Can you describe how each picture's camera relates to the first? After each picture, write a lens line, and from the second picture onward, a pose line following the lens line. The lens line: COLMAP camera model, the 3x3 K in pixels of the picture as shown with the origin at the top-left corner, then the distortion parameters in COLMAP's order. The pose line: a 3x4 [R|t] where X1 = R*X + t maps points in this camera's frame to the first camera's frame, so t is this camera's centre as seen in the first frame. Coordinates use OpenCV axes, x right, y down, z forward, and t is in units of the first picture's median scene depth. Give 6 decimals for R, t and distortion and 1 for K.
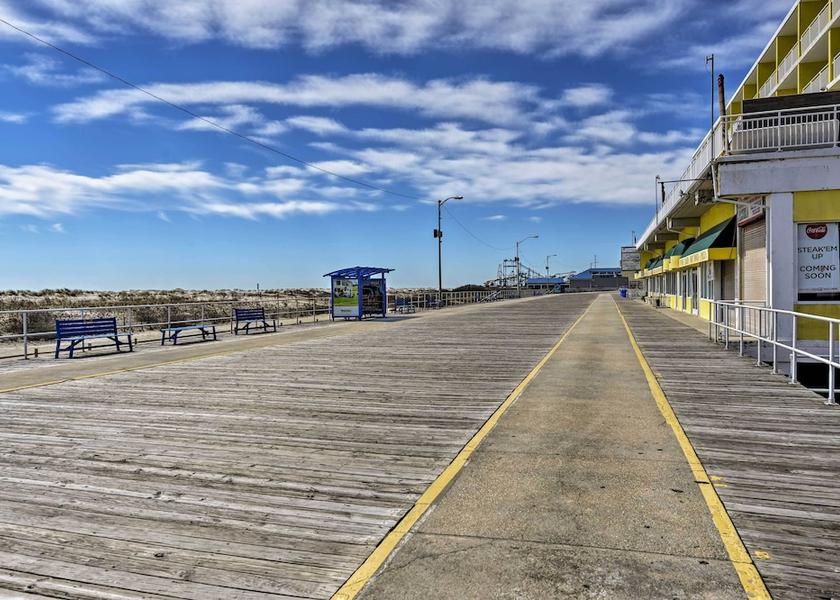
lens RADIAL K [[639.3, 0, 420.0], [0, 639.3, 300.0], [0, 0, 1]] dist [-0.003211, 0.000848]
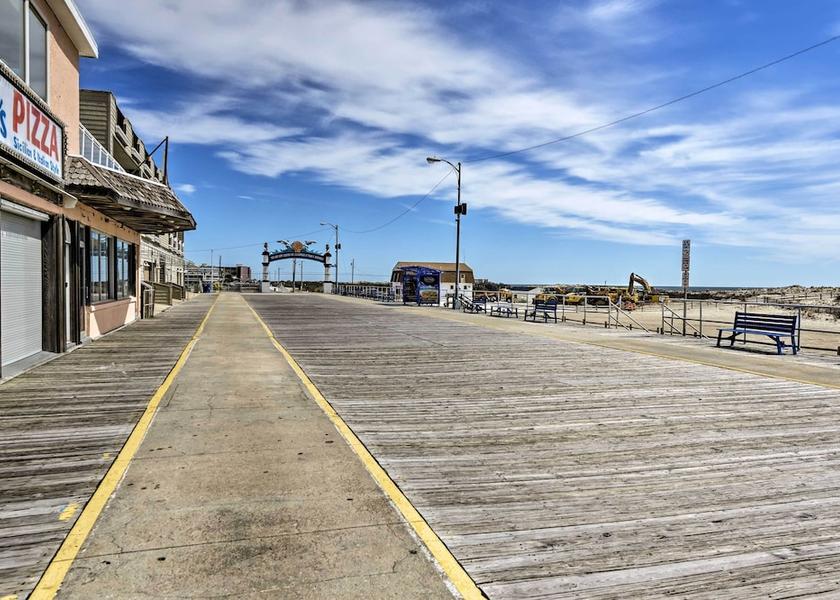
lens RADIAL K [[639.3, 0, 420.0], [0, 639.3, 300.0], [0, 0, 1]] dist [-0.003211, 0.000848]
pose [[-0.834799, 0.017421, -0.550279, 0.455036], [-0.012451, 0.998646, 0.050505, -0.034207], [0.550414, 0.049013, -0.833452, 1.492028]]
